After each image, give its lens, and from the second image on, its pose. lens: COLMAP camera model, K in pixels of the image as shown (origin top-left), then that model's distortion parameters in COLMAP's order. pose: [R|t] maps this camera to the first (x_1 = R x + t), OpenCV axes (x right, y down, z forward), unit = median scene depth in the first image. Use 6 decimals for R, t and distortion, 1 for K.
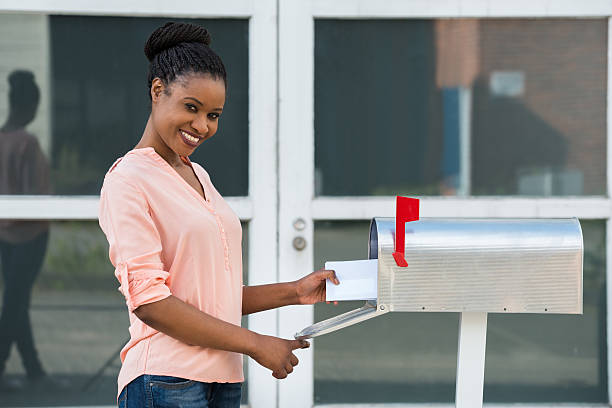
lens RADIAL K [[583.2, 0, 306.2], [0, 583.2, 196.7], [0, 0, 1]] dist [-0.113346, 0.270867]
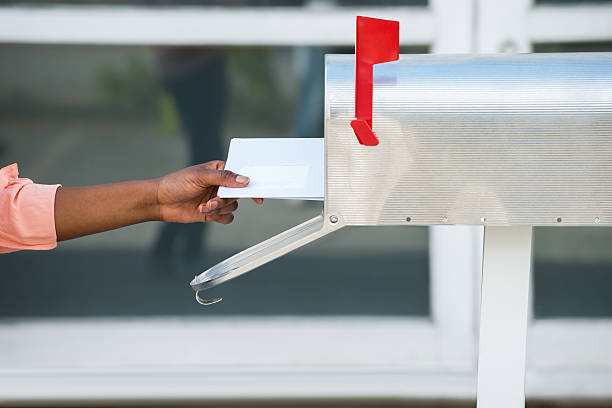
lens RADIAL K [[583.2, 0, 306.2], [0, 583.2, 196.7], [0, 0, 1]] dist [-0.113346, 0.270867]
pose [[0.995942, -0.008995, 0.089551, 0.057210], [-0.004306, 0.989091, 0.147246, 0.088830], [-0.089899, -0.147034, 0.985038, 0.458517]]
